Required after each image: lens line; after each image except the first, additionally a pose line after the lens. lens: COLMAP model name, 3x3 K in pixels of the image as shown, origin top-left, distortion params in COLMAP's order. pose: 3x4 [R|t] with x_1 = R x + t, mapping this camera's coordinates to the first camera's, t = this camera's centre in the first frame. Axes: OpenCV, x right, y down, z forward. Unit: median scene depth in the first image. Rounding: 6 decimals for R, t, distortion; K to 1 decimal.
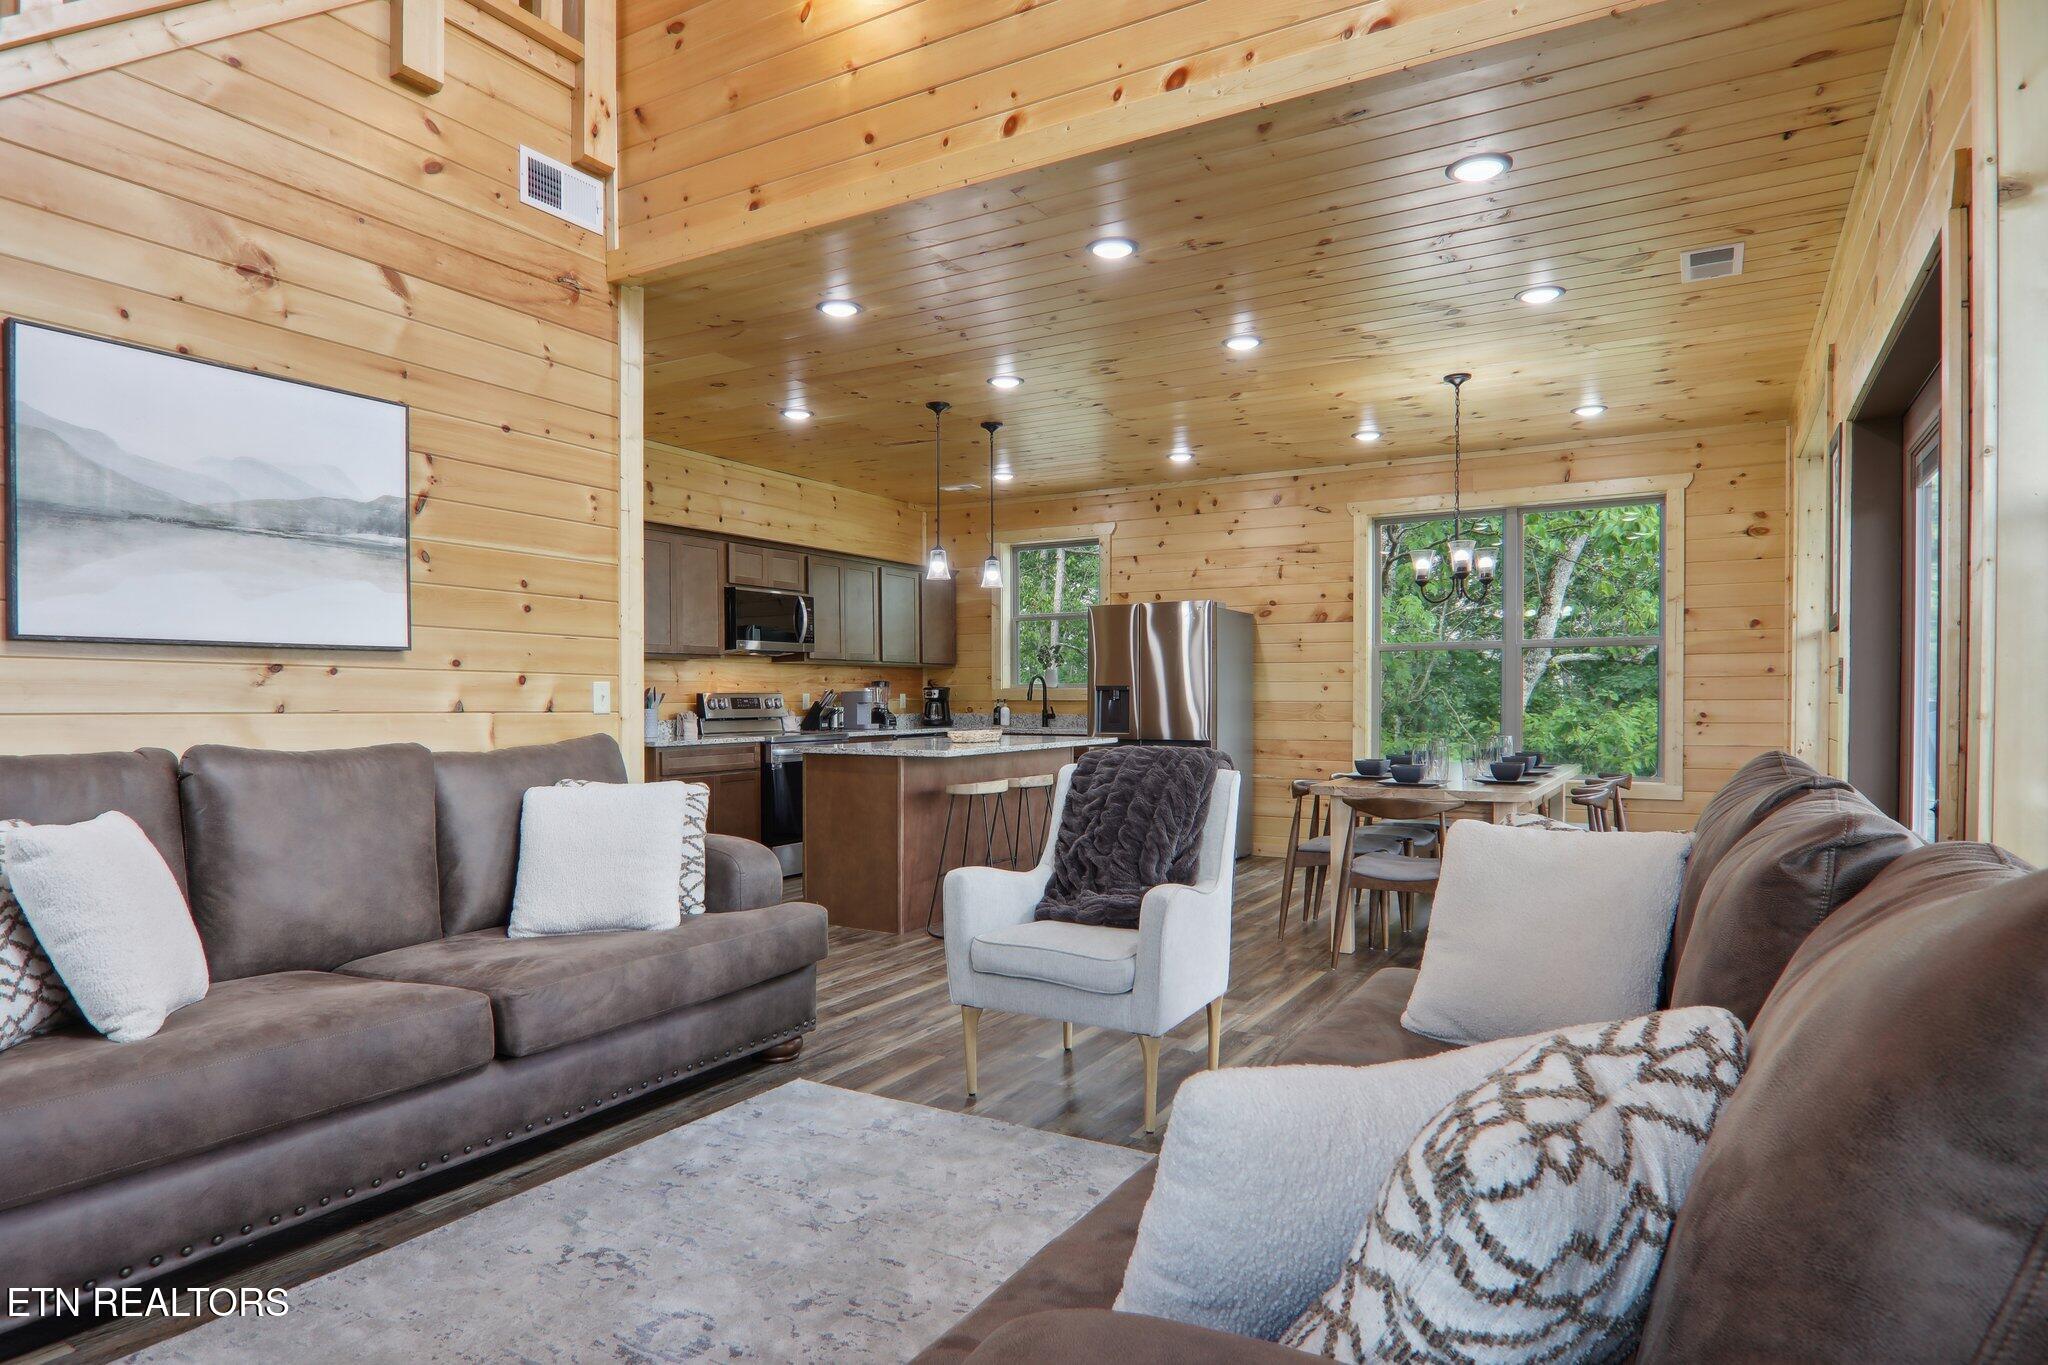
lens RADIAL K [[1154.4, 0, 1004.2], [0, 1154.4, 727.2], [0, 0, 1]] dist [0.002464, -0.015923]
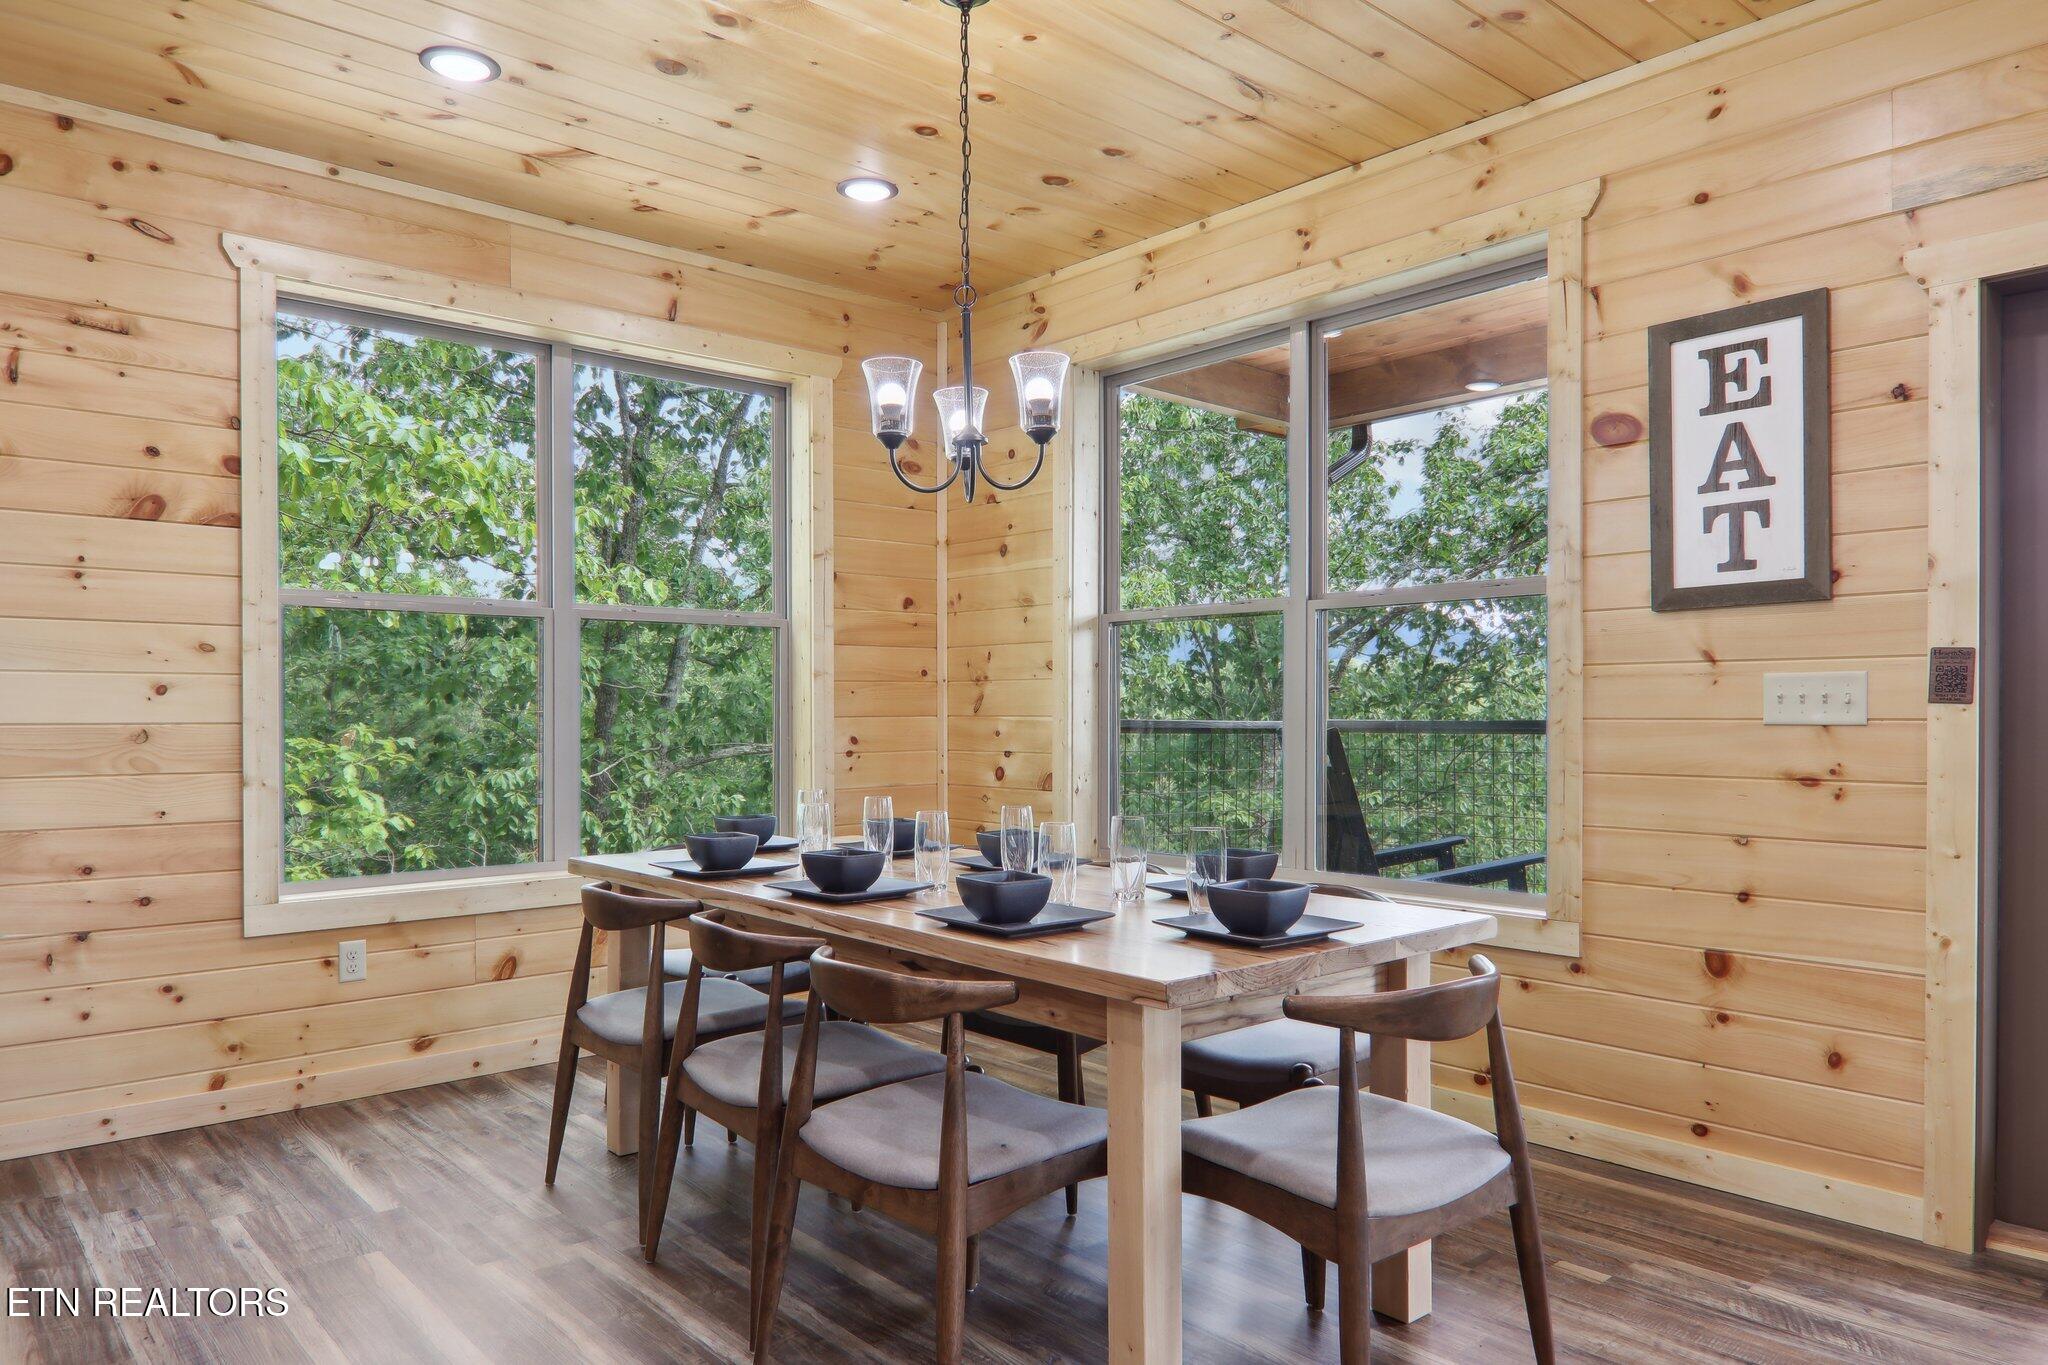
lens RADIAL K [[1327.7, 0, 997.8], [0, 1327.7, 722.1], [0, 0, 1]] dist [0.014582, -0.023732]
pose [[0.312885, -0.006022, 0.949772, -0.059096], [0.026581, 0.999644, -0.002418, -0.014179], [-0.949419, 0.026002, 0.312934, 0.583448]]
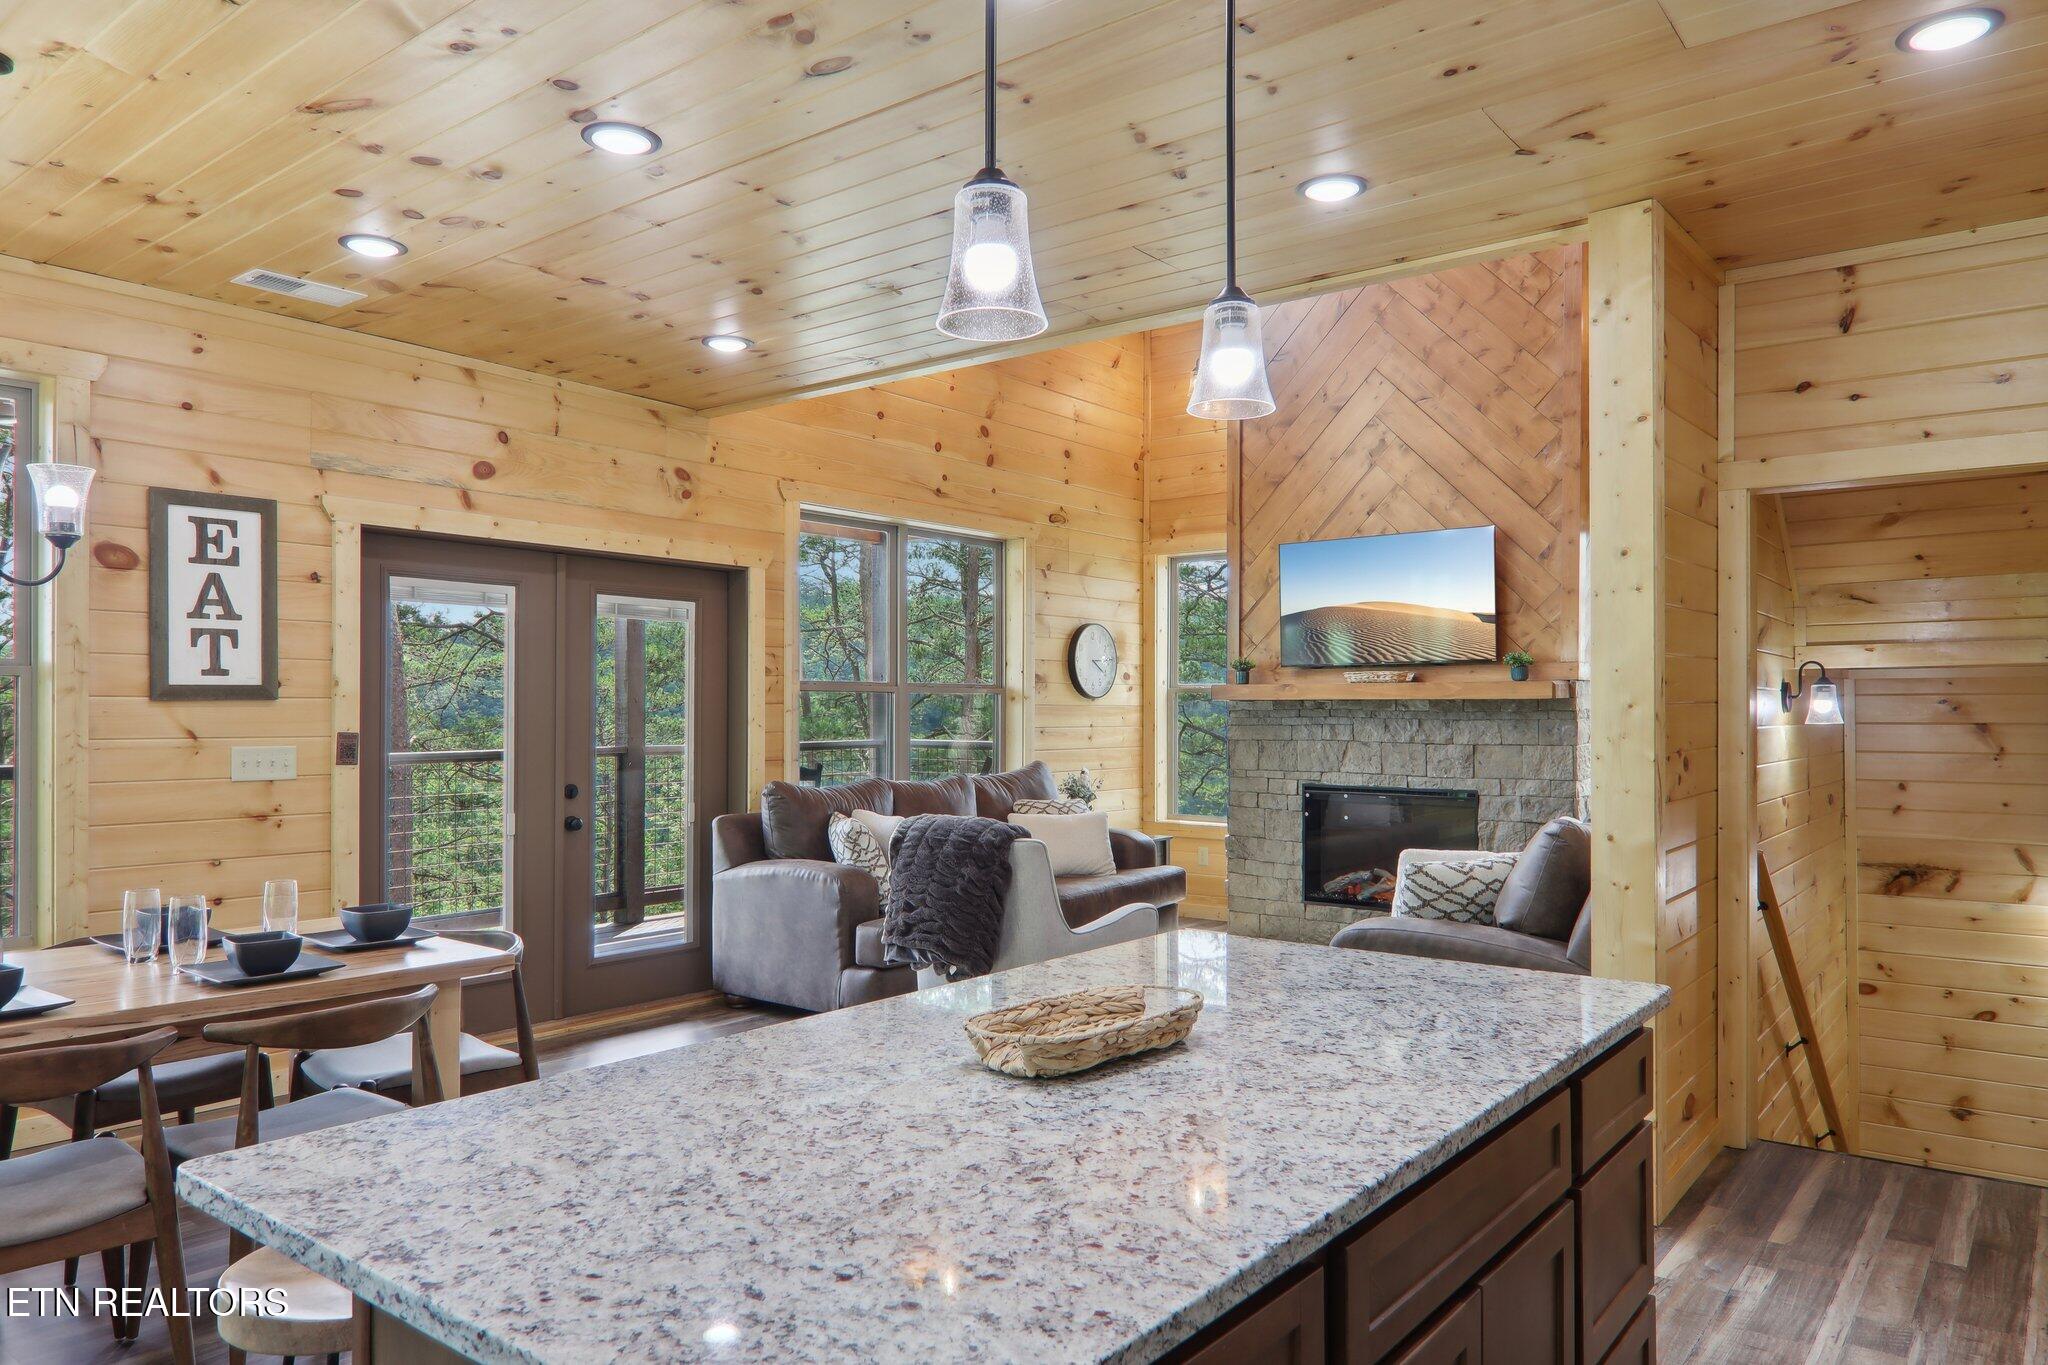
lens RADIAL K [[1327.7, 0, 1033.2], [0, 1327.7, 696.9], [0, 0, 1]] dist [0.014582, -0.023732]
pose [[-0.992839, 0.005400, 0.119335, -0.031650], [0.007181, 0.999869, 0.014503, -0.049464], [-0.119241, 0.015256, -0.992748, 1.004105]]
